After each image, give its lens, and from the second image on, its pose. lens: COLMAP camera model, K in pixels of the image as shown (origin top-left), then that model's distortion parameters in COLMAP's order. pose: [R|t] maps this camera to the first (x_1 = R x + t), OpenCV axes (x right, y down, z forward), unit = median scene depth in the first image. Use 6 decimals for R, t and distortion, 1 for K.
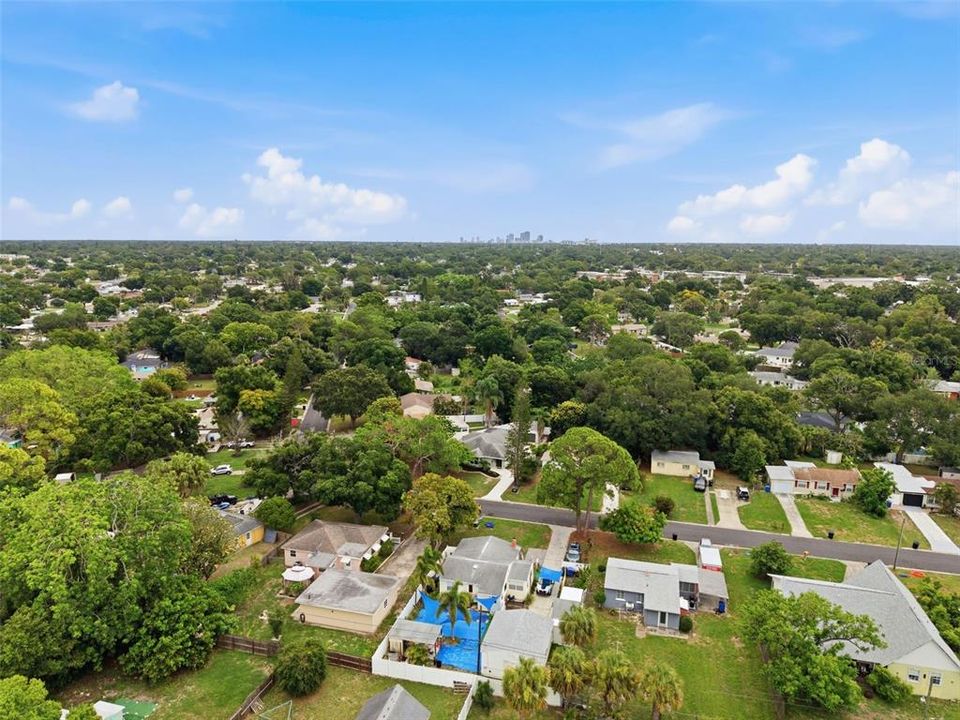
lens RADIAL K [[633.3, 0, 480.0], [0, 633.3, 360.0], [0, 0, 1]] dist [0.028306, -0.025891]
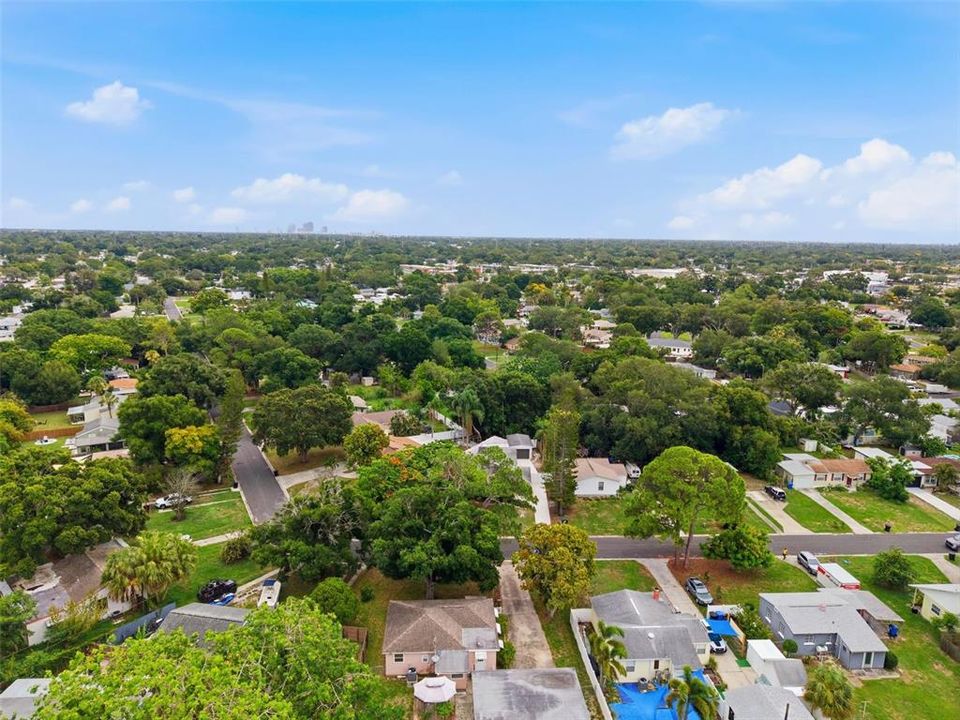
lens RADIAL K [[633.3, 0, 480.0], [0, 633.3, 360.0], [0, 0, 1]] dist [0.028306, -0.025891]
pose [[0.948054, -0.053482, 0.313581, -0.317882], [0.049732, 0.998563, 0.019953, -0.039610], [-0.314198, -0.003322, 0.949352, 0.204040]]
